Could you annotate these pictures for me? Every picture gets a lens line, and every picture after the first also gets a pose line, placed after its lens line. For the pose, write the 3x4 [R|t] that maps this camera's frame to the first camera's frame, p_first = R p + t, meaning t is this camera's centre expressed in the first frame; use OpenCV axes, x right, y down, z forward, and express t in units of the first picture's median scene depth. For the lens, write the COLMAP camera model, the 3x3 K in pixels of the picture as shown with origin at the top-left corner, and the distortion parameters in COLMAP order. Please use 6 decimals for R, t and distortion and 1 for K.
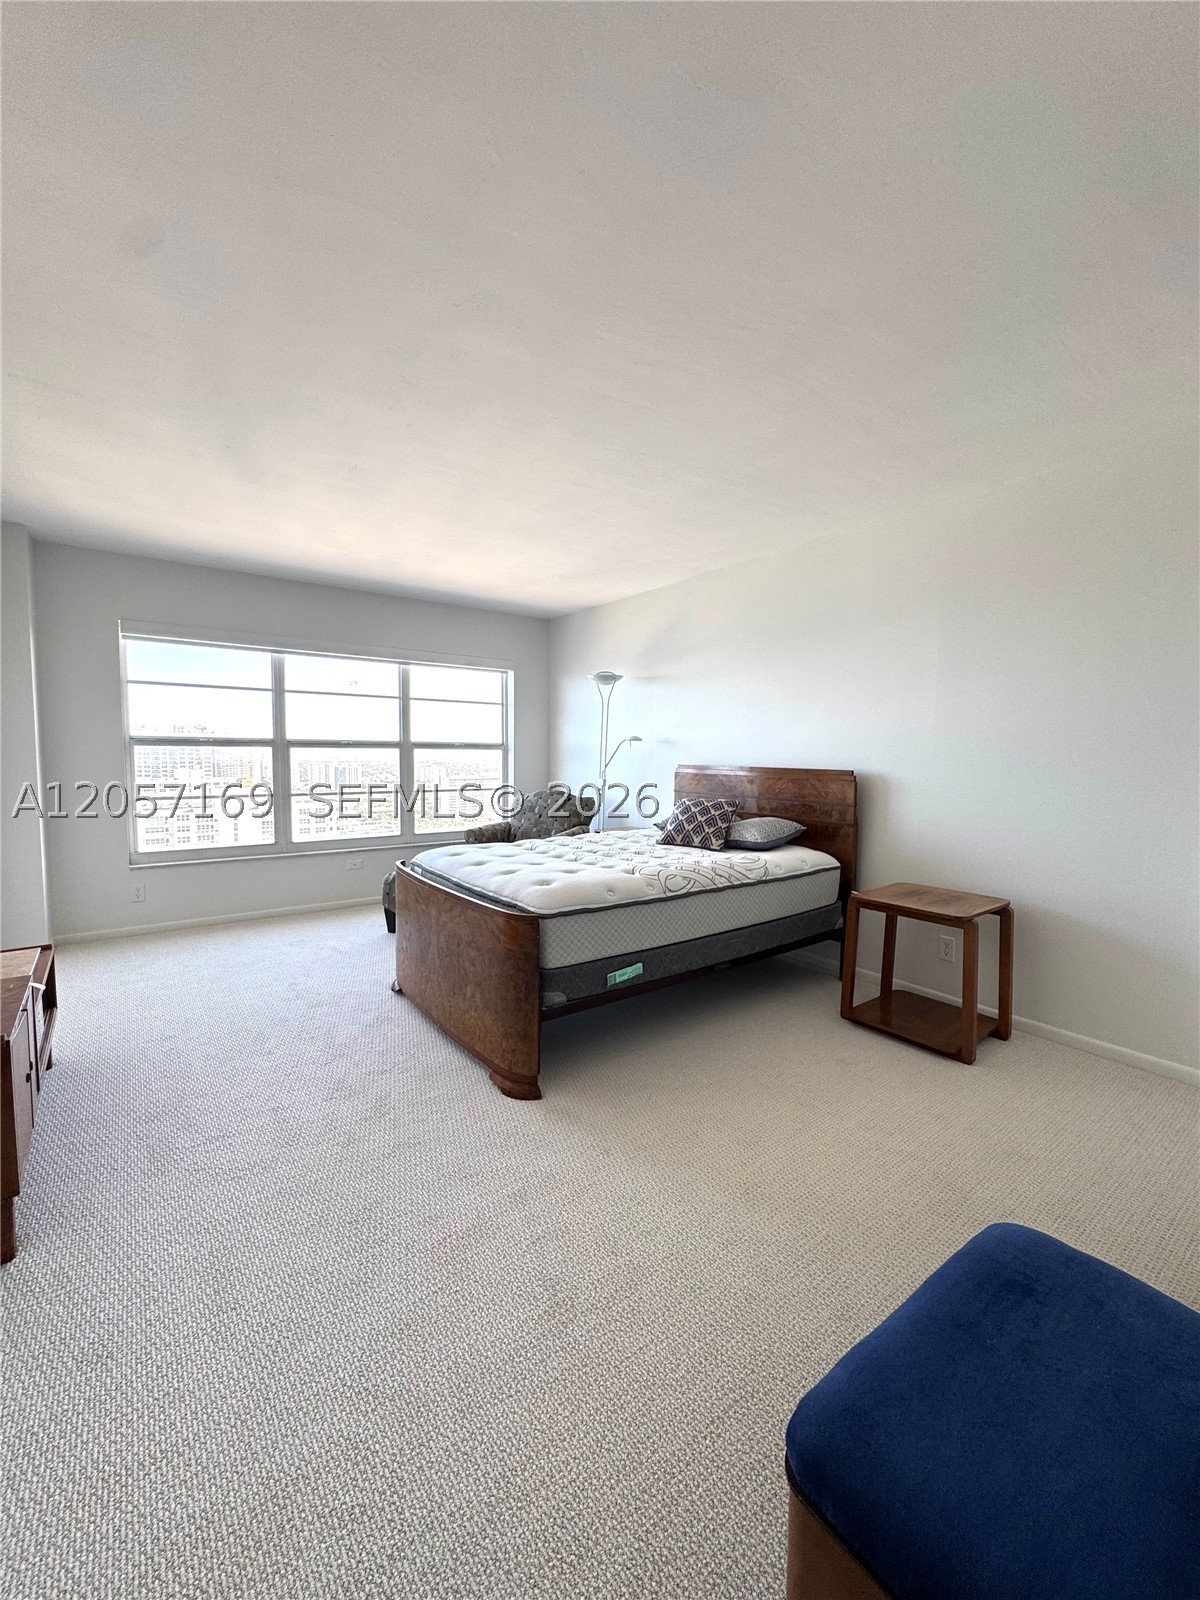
lens RADIAL K [[640.2, 0, 599.0], [0, 640.2, 797.7], [0, 0, 1]] dist [0.001867, 0.000211]
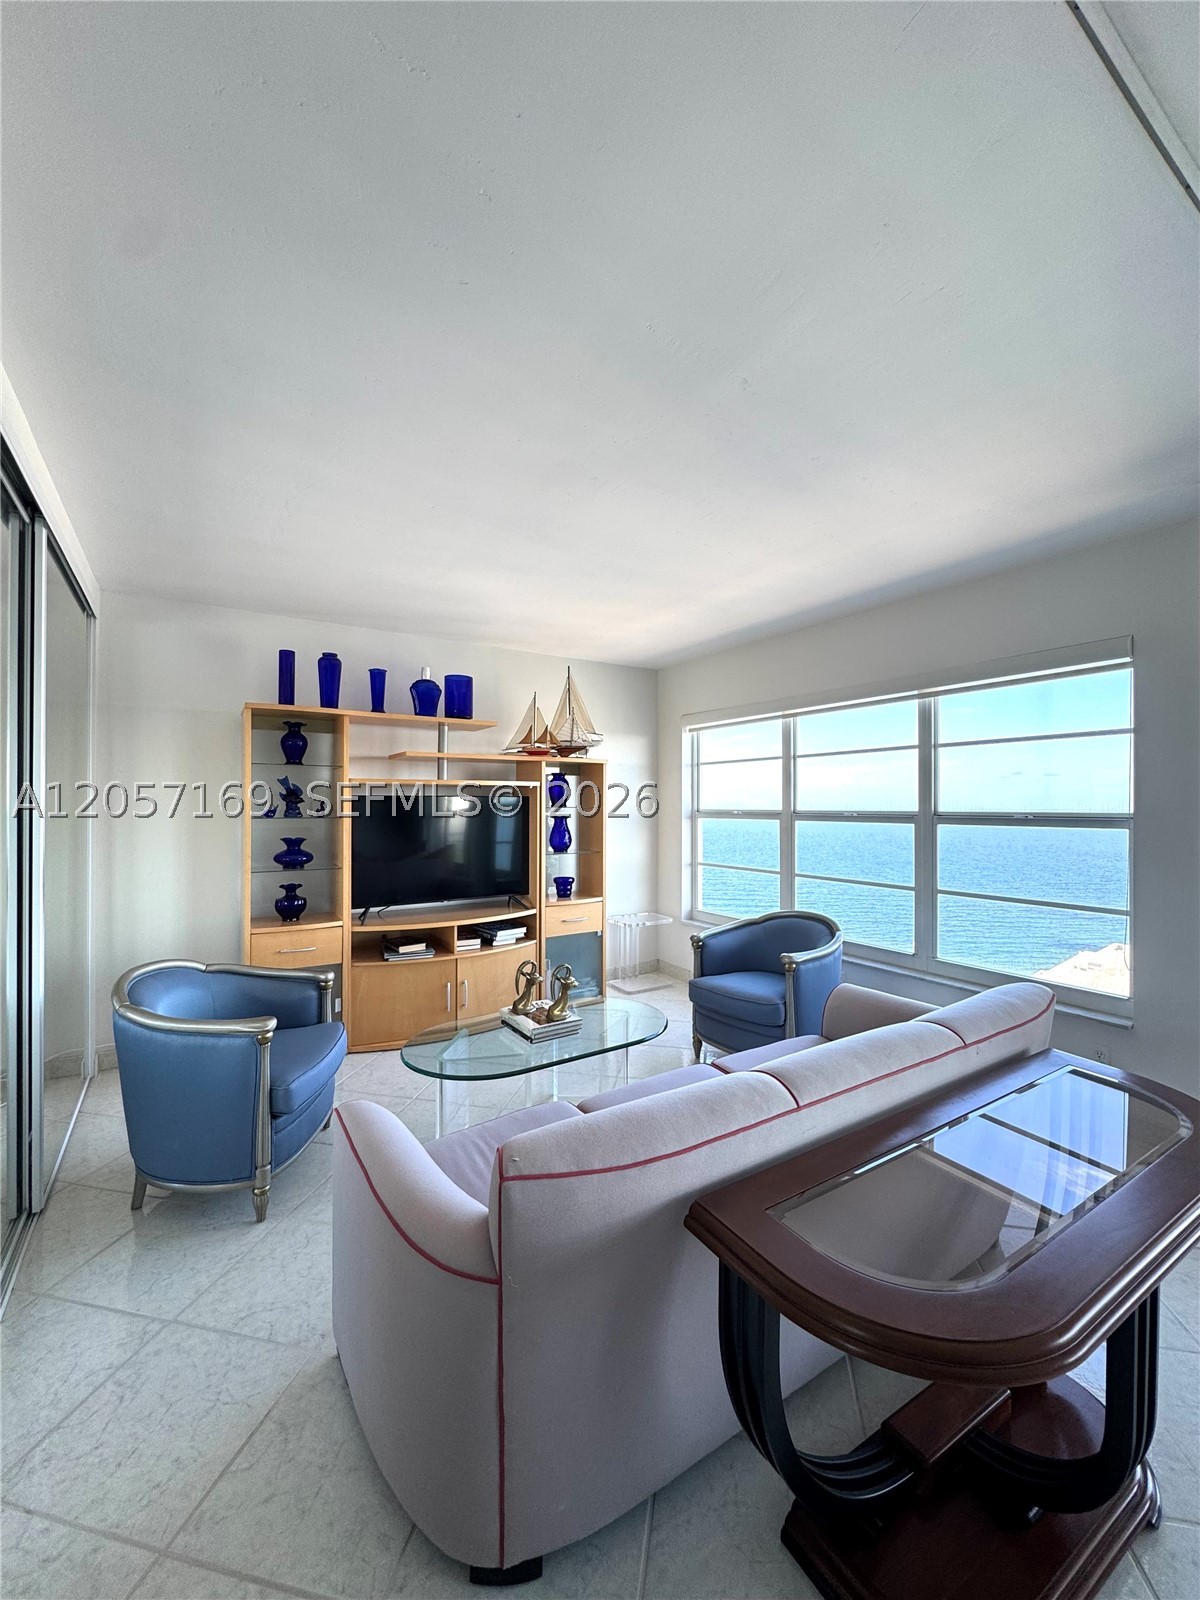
lens RADIAL K [[640.2, 0, 602.6], [0, 640.2, 803.3], [0, 0, 1]] dist [0.001867, 0.000211]
pose [[-0.068228, -0.024816, -0.997361, 0.414239], [-0.096224, 0.995194, -0.018180, -0.060362], [0.993019, 0.094730, -0.070288, 0.801820]]
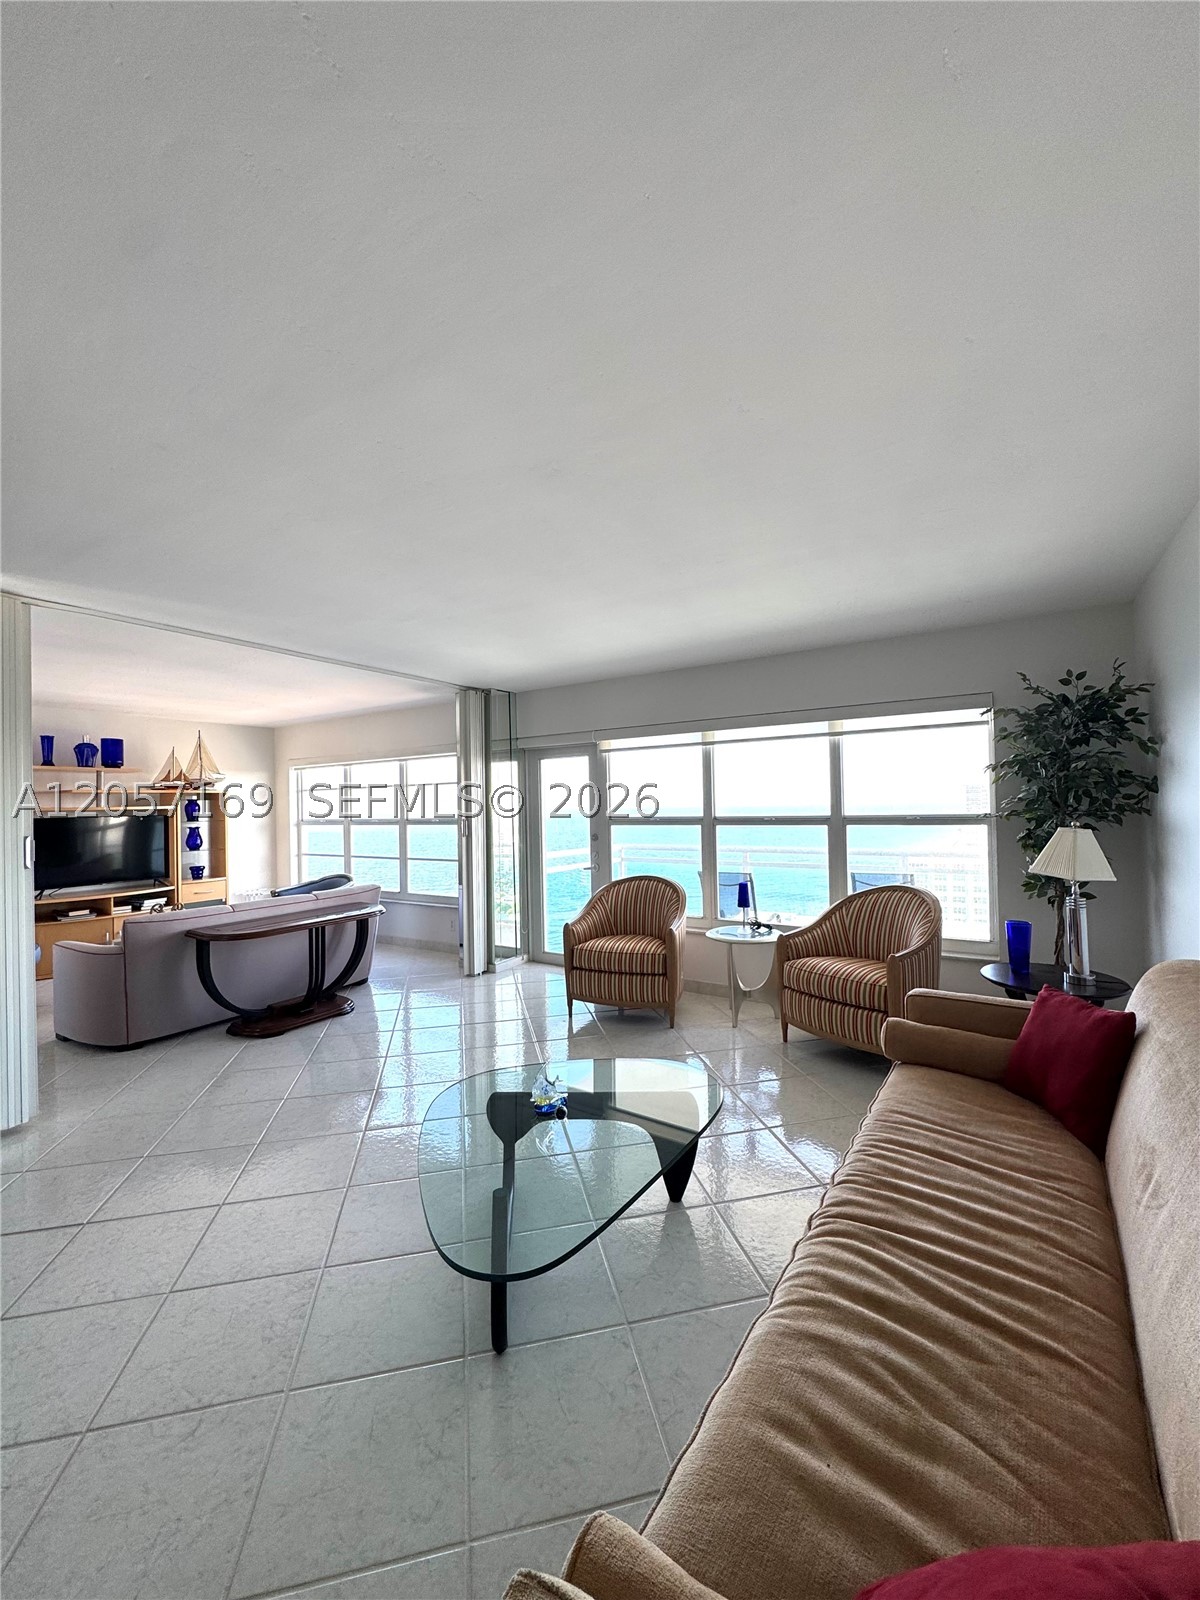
lens RADIAL K [[640.2, 0, 599.6], [0, 640.2, 803.1], [0, 0, 1]] dist [0.001867, 0.000211]
pose [[0.344347, -0.034171, -0.938220, 1.161331], [-0.060125, 0.996483, -0.058360, -0.077366], [0.936915, 0.076506, 0.341081, 1.036897]]
